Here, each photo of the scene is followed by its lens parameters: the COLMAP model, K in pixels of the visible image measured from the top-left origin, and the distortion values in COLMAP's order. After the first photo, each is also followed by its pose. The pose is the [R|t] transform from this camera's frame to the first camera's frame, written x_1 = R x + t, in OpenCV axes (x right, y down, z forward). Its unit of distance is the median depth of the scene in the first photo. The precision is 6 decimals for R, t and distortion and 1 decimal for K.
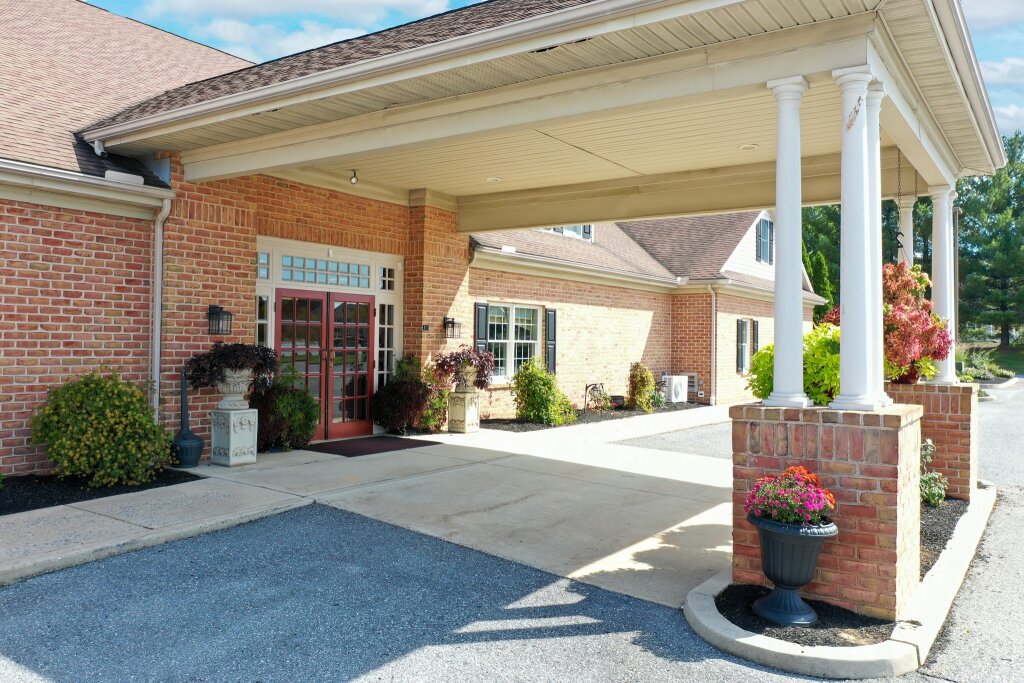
lens RADIAL K [[813.6, 0, 510.2], [0, 813.6, 342.3], [0, 0, 1]] dist [-0.012125, -0.007413]
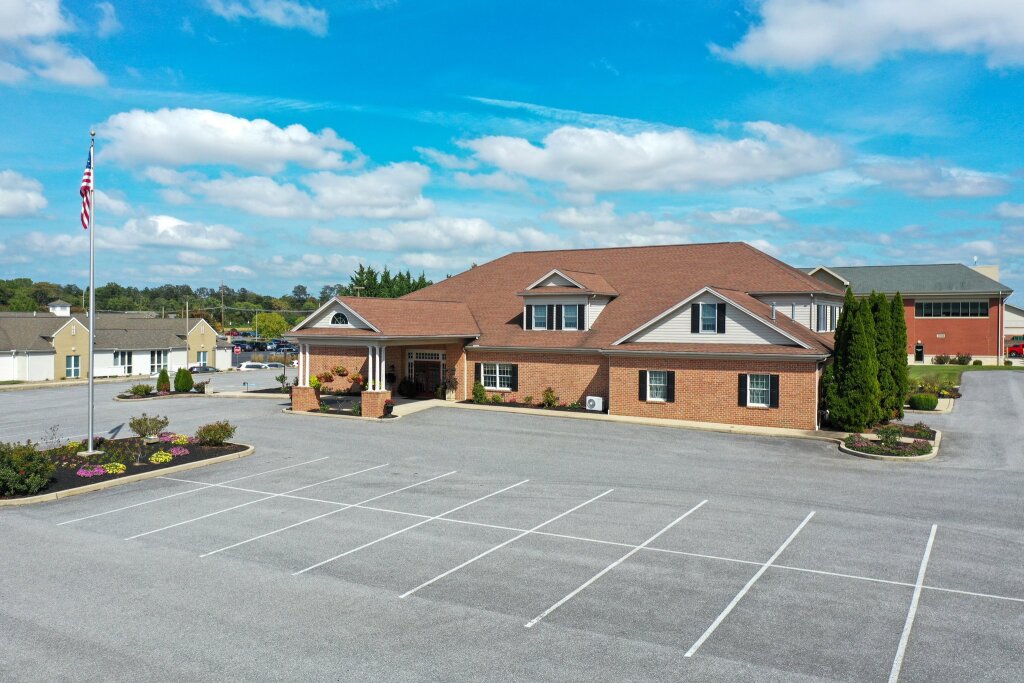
lens RADIAL K [[813.6, 0, 508.2], [0, 813.6, 336.2], [0, 0, 1]] dist [-0.012125, -0.007413]
pose [[0.064245, 0.011180, -0.997872, 3.572449], [-0.002451, 0.999936, 0.011046, -0.213202], [0.997931, 0.001736, 0.064268, 1.055666]]
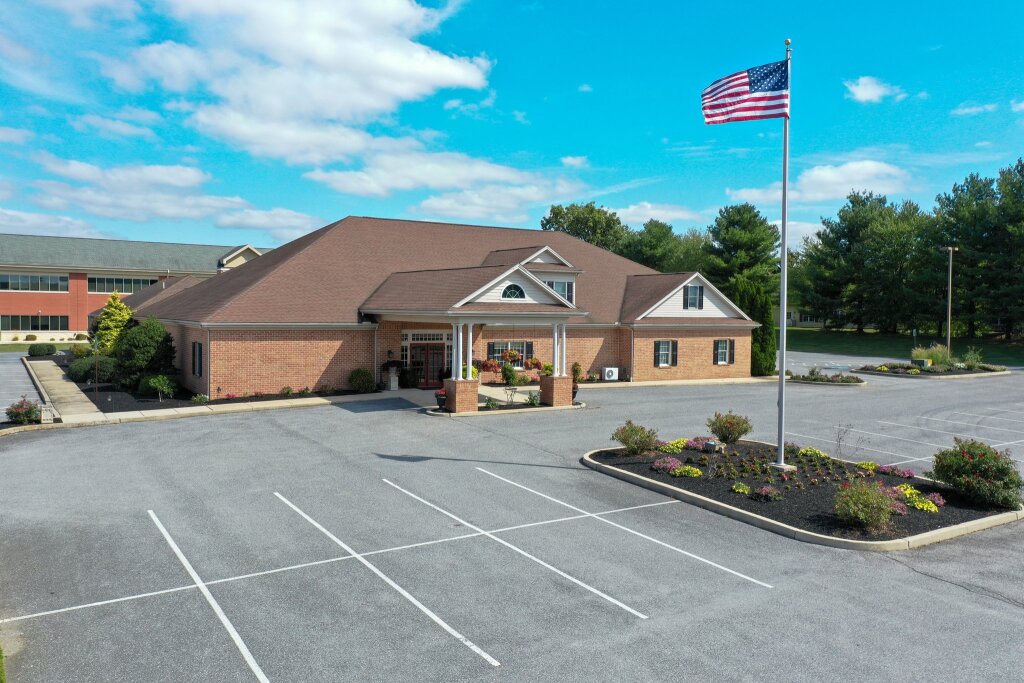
lens RADIAL K [[813.6, 0, 511.1], [0, 813.6, 336.8], [0, 0, 1]] dist [-0.012125, -0.007413]
pose [[0.922241, 0.014867, -0.386329, 1.306059], [-0.002924, 0.999500, 0.031484, -0.181319], [0.386604, -0.027906, 0.921823, -1.849538]]
